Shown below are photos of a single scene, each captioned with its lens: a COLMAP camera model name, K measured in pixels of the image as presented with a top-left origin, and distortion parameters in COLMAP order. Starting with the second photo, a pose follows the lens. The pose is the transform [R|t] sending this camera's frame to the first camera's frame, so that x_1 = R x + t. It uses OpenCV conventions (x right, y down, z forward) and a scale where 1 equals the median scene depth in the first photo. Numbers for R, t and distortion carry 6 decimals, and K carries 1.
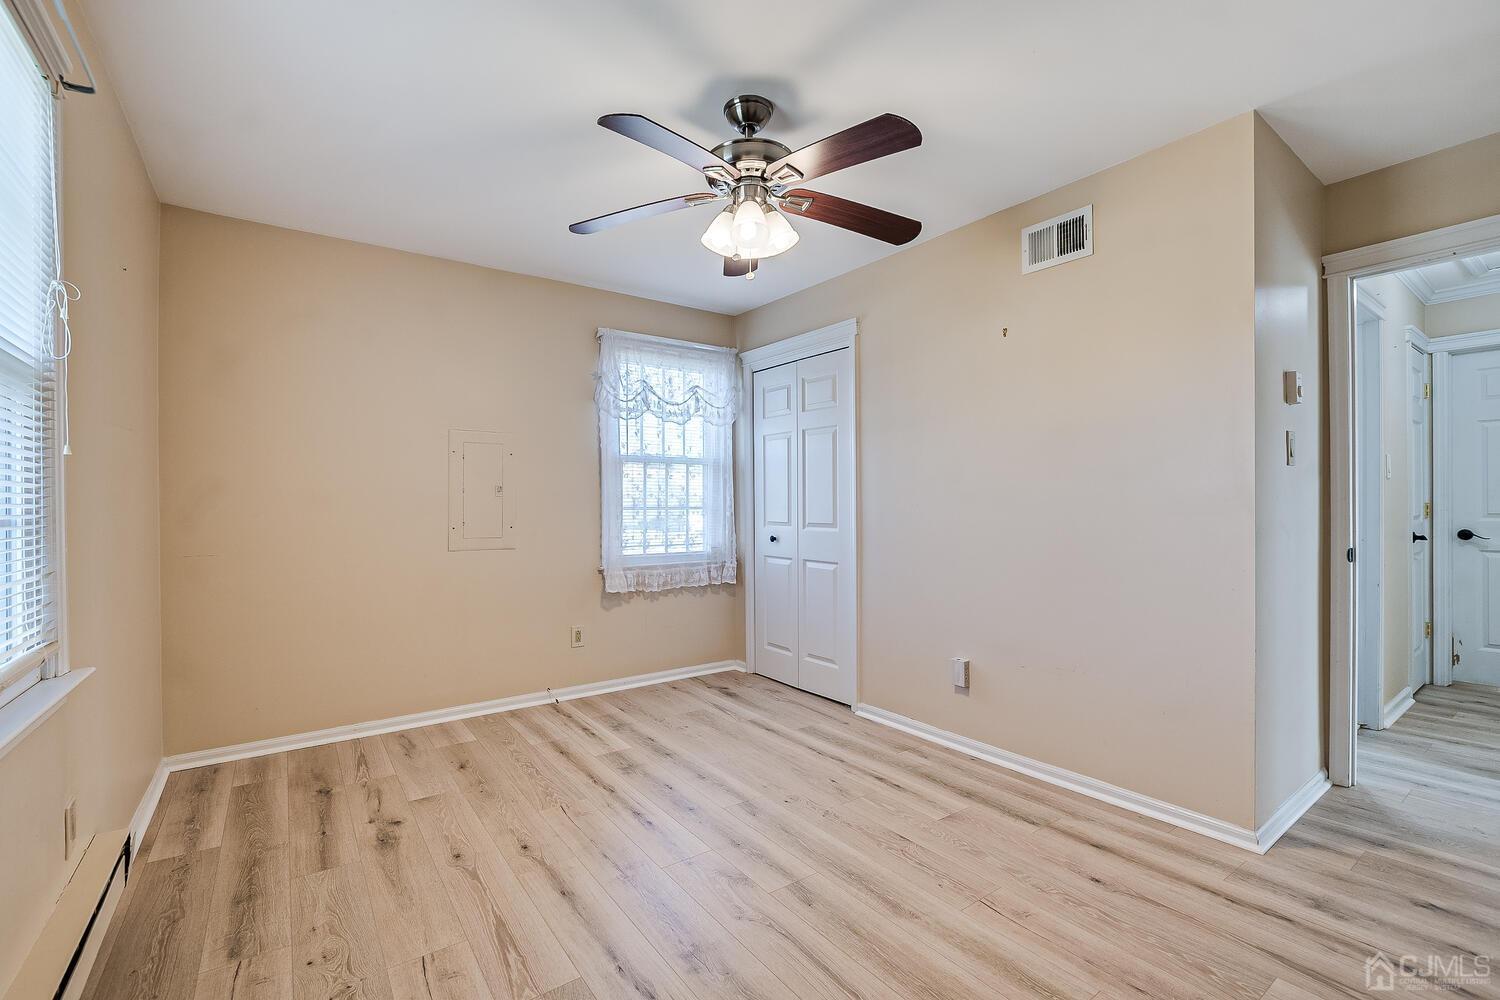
lens RADIAL K [[655.0, 0, 738.6], [0, 655.0, 502.5], [0, 0, 1]] dist [-0.027103, 0.005498]
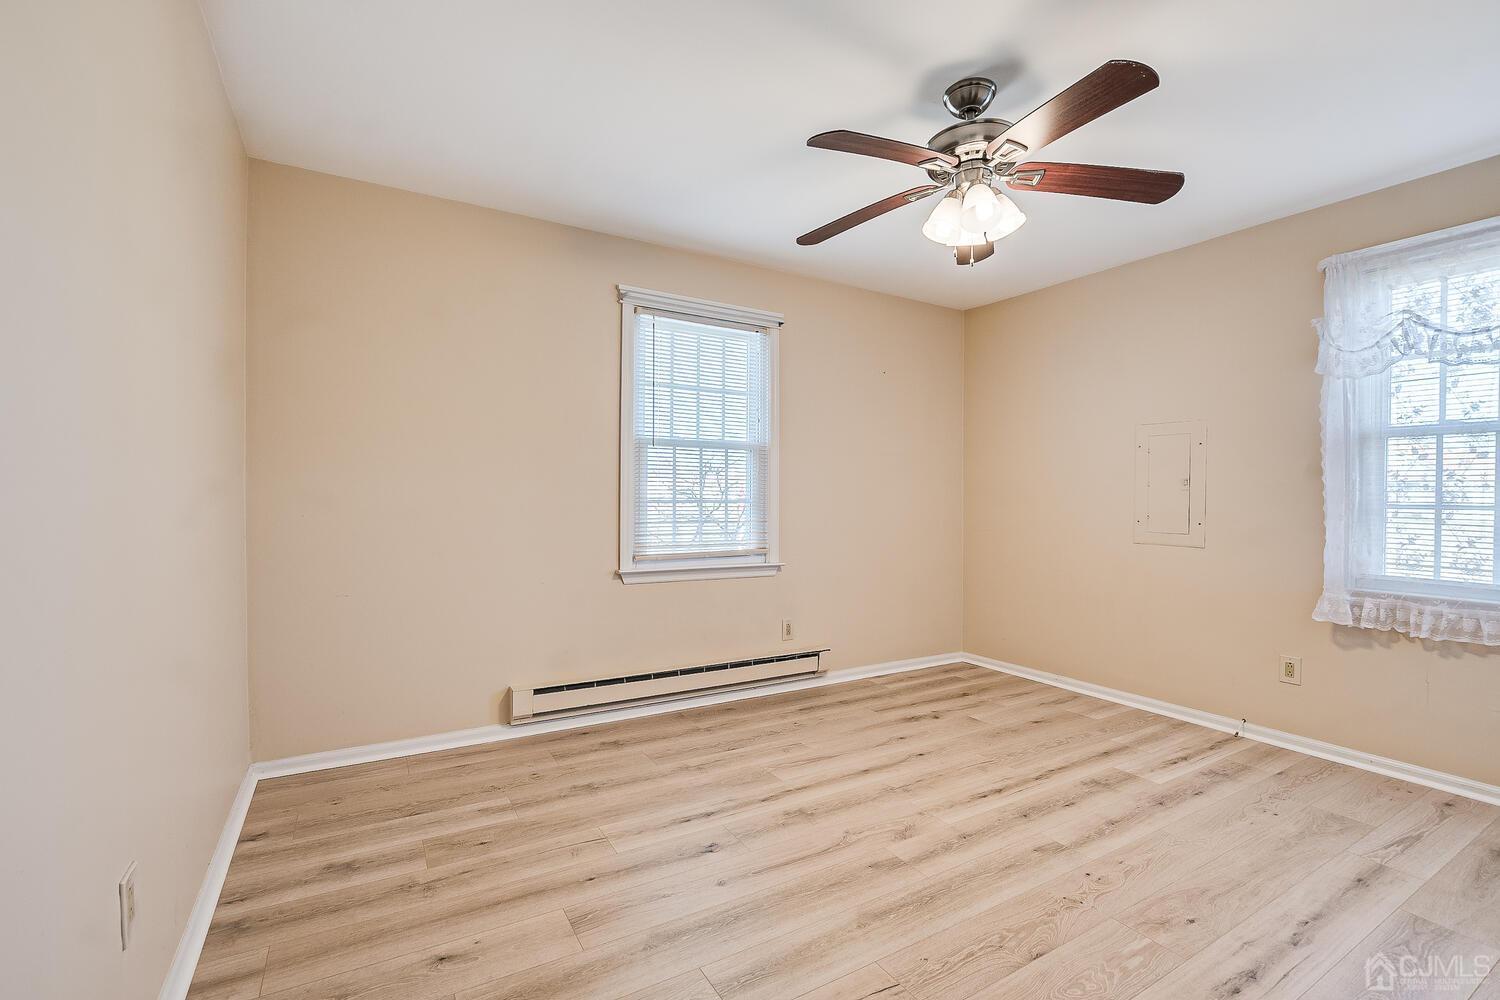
lens RADIAL K [[655.0, 0, 738.6], [0, 655.0, 502.5], [0, 0, 1]] dist [-0.027103, 0.005498]
pose [[-0.095033, 0.011823, -0.995404, 0.729570], [-0.005097, 0.999911, 0.012363, 0.000315], [0.995461, 0.006248, -0.094964, 0.533753]]
